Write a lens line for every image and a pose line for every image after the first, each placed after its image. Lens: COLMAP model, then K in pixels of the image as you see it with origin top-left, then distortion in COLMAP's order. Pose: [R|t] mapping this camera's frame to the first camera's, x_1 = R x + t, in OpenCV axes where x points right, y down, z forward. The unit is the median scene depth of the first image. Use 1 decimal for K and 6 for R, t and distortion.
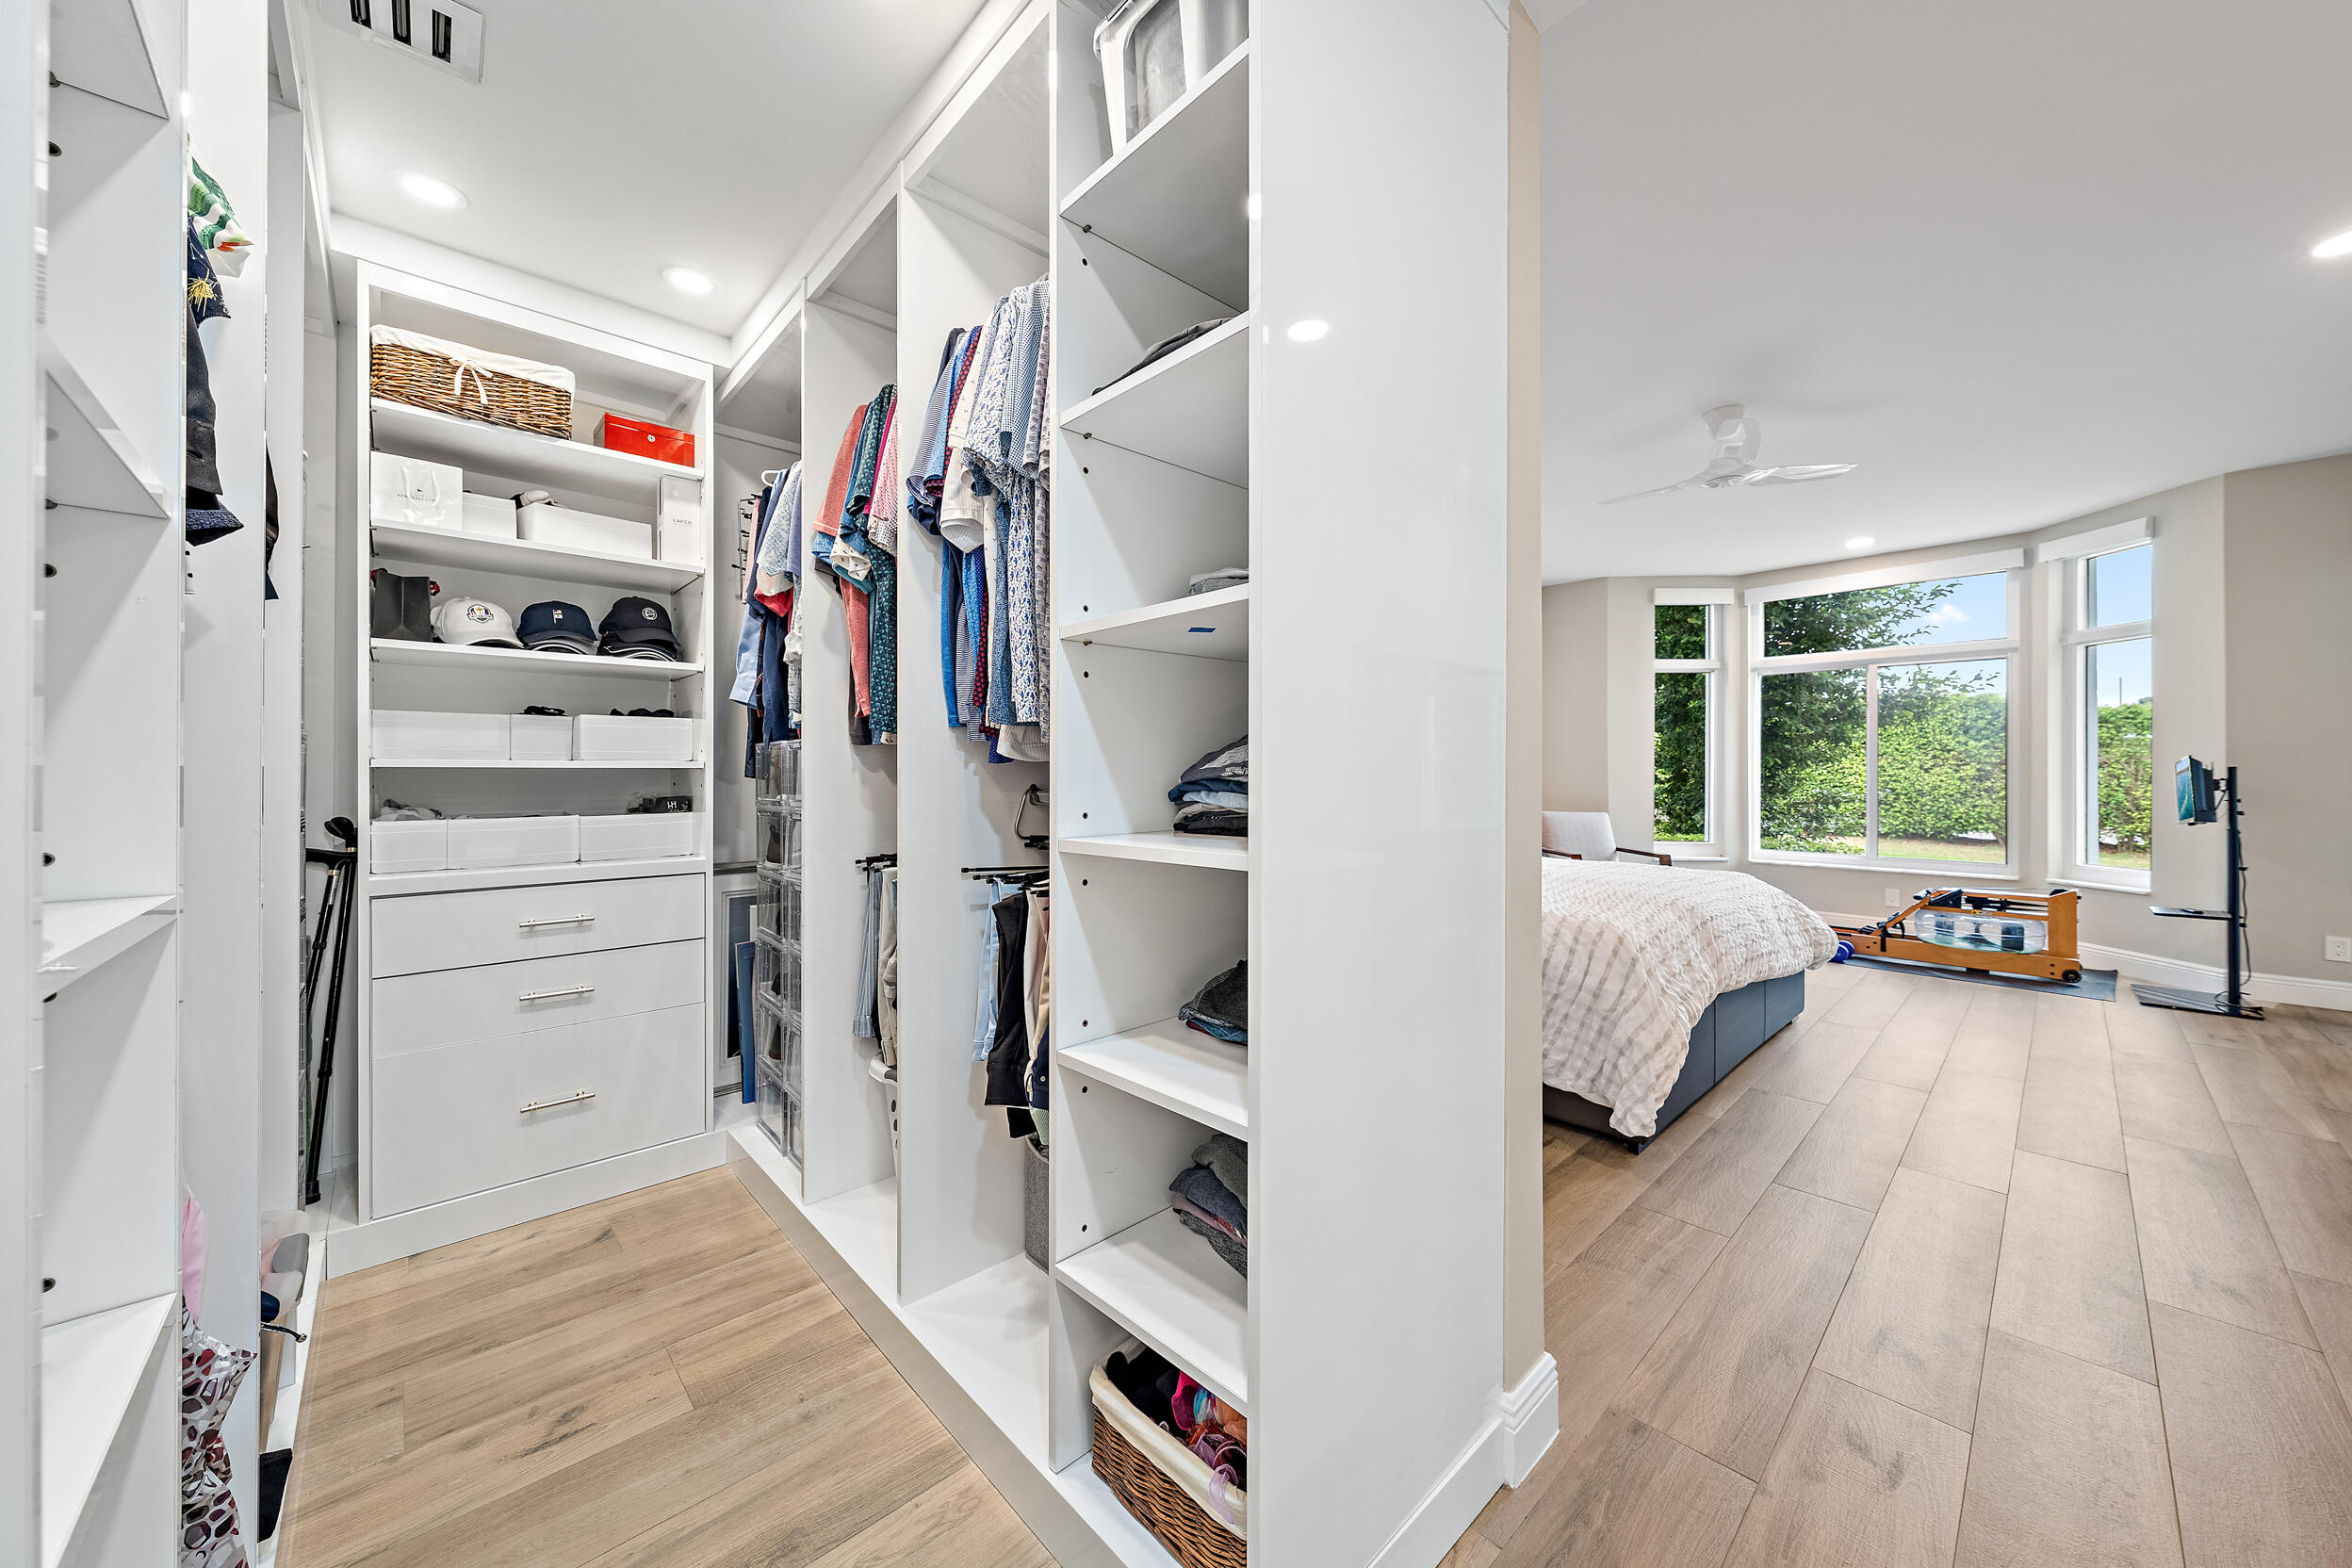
lens RADIAL K [[832.8, 0, 1175.1], [0, 832.8, 774.2], [0, 0, 1]] dist [-0.001712, 0.000186]
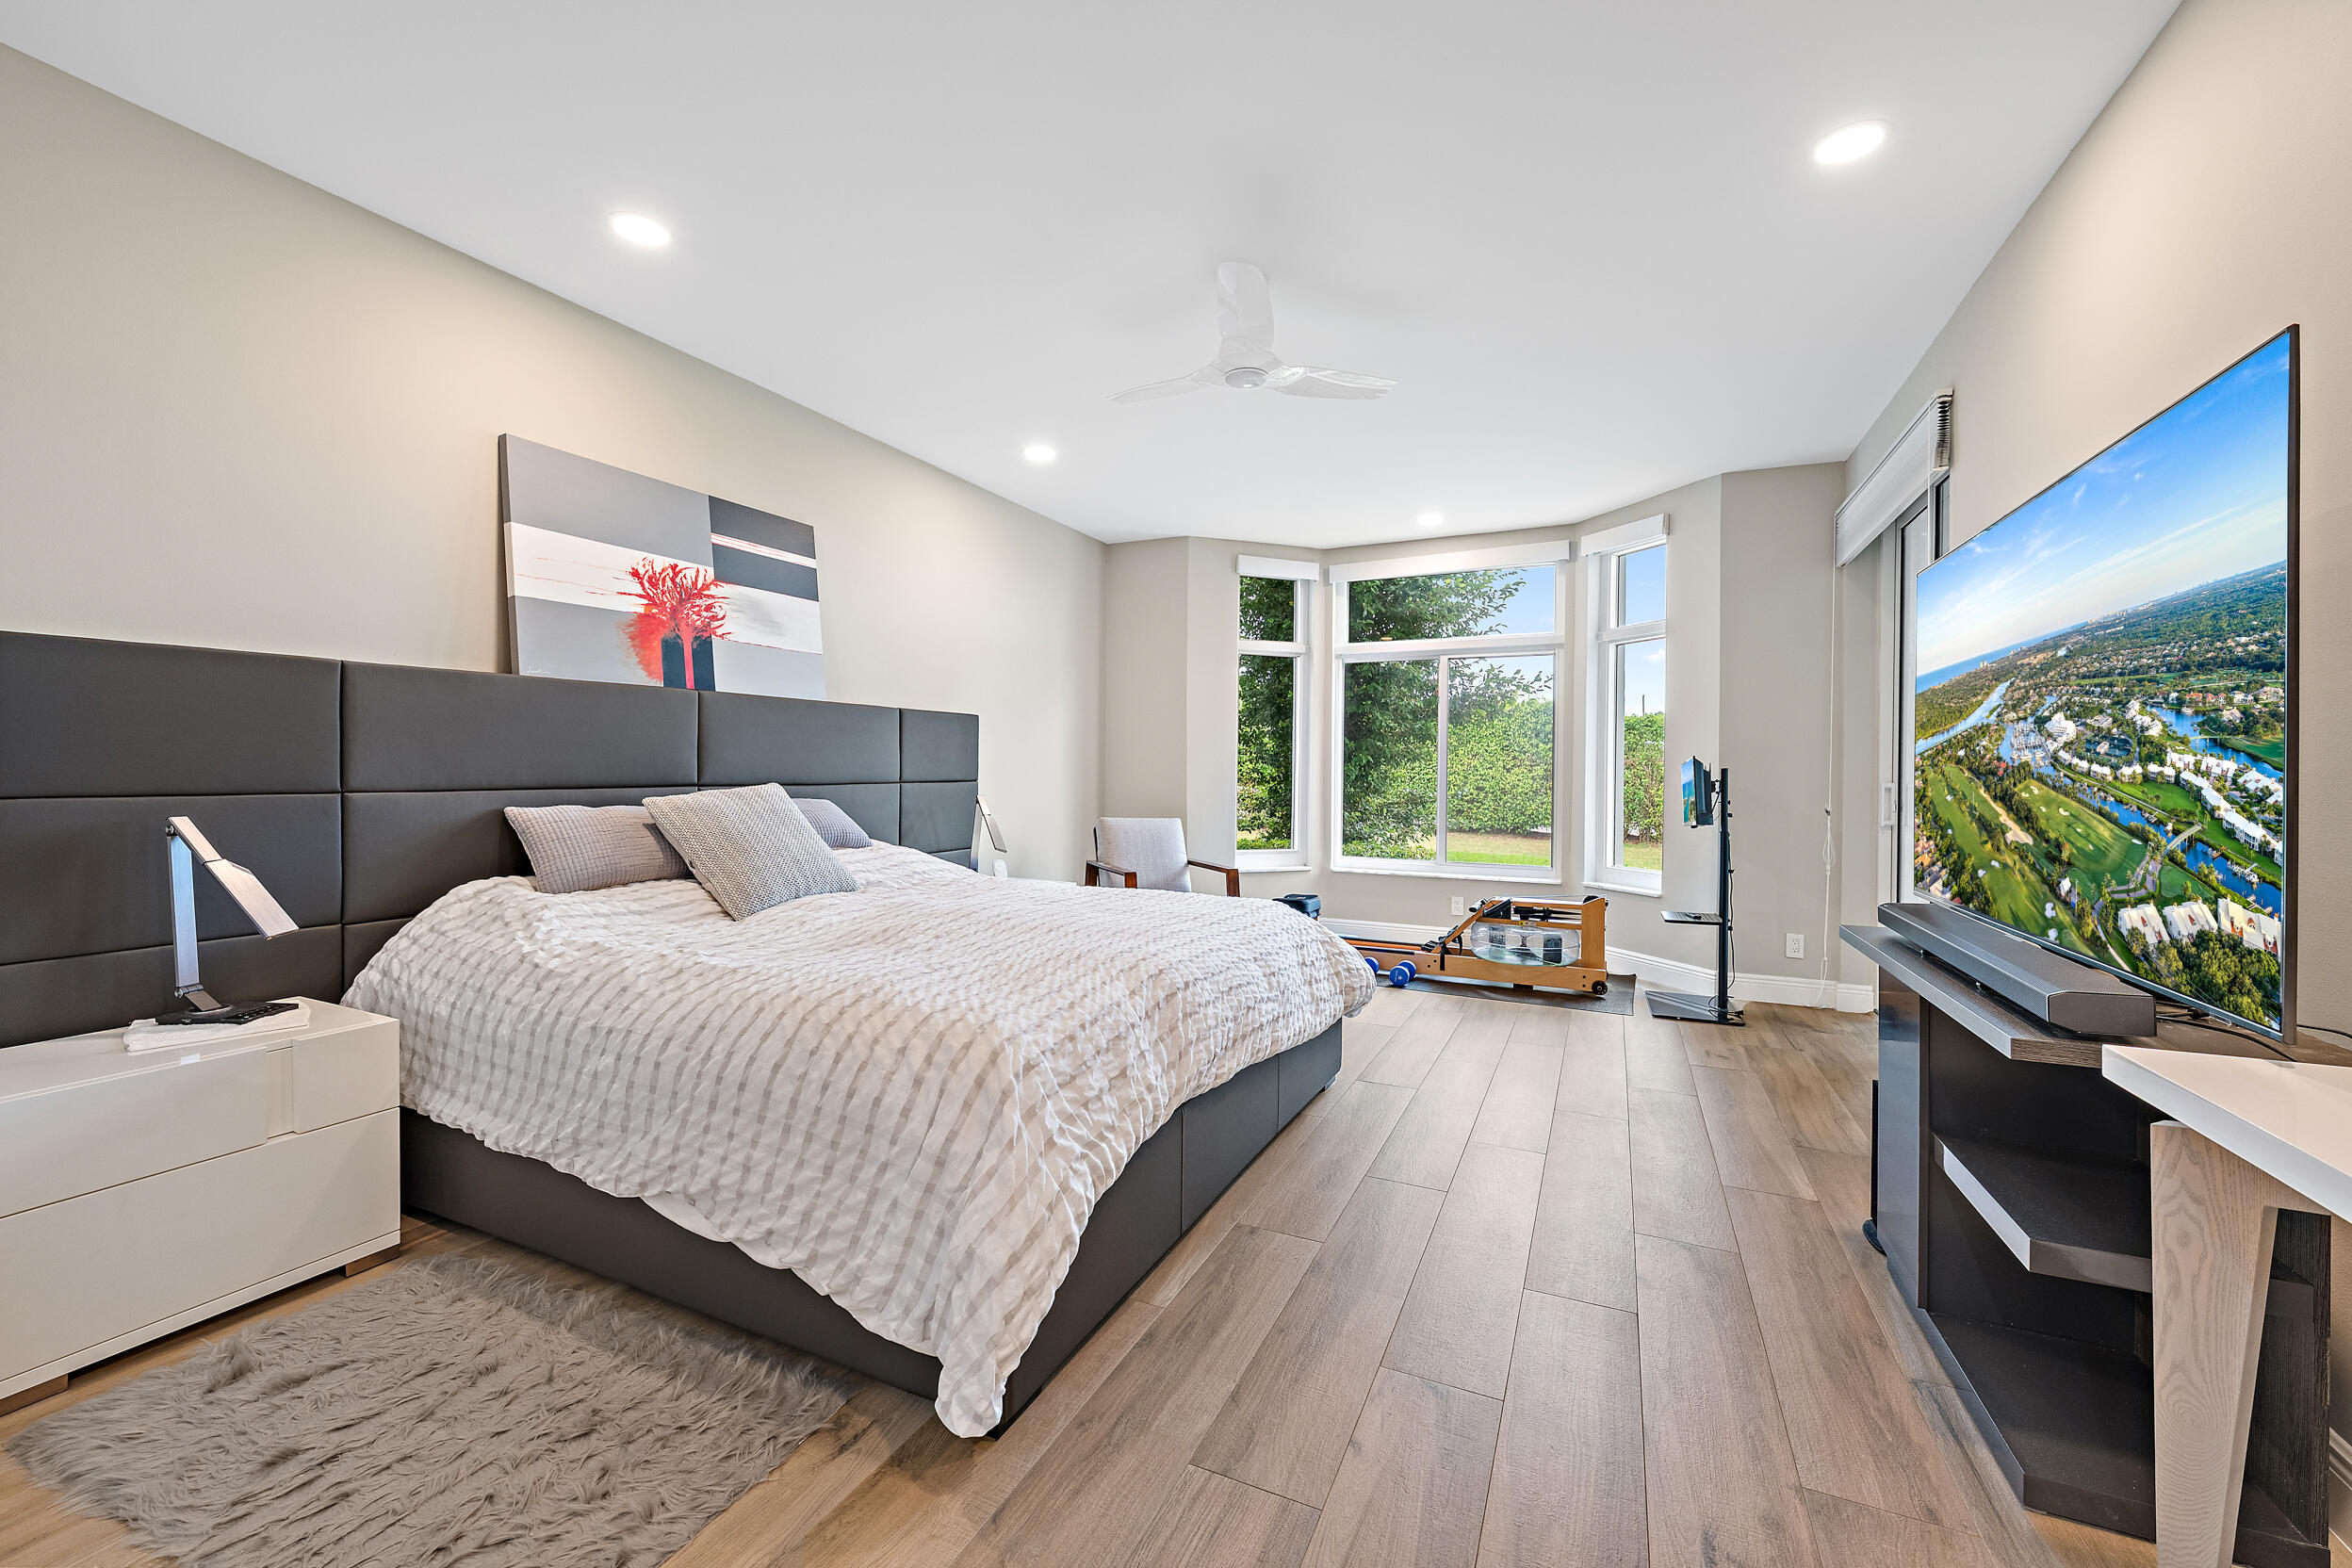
lens RADIAL K [[910.2, 0, 1178.0], [0, 910.2, 783.2], [0, 0, 1]] dist [-0.002058, -0.000339]
pose [[0.929555, 0.001965, 0.368677, 0.238242], [-0.007254, 0.999890, 0.012961, -0.000632], [-0.368611, -0.014722, 0.929467, 0.206692]]
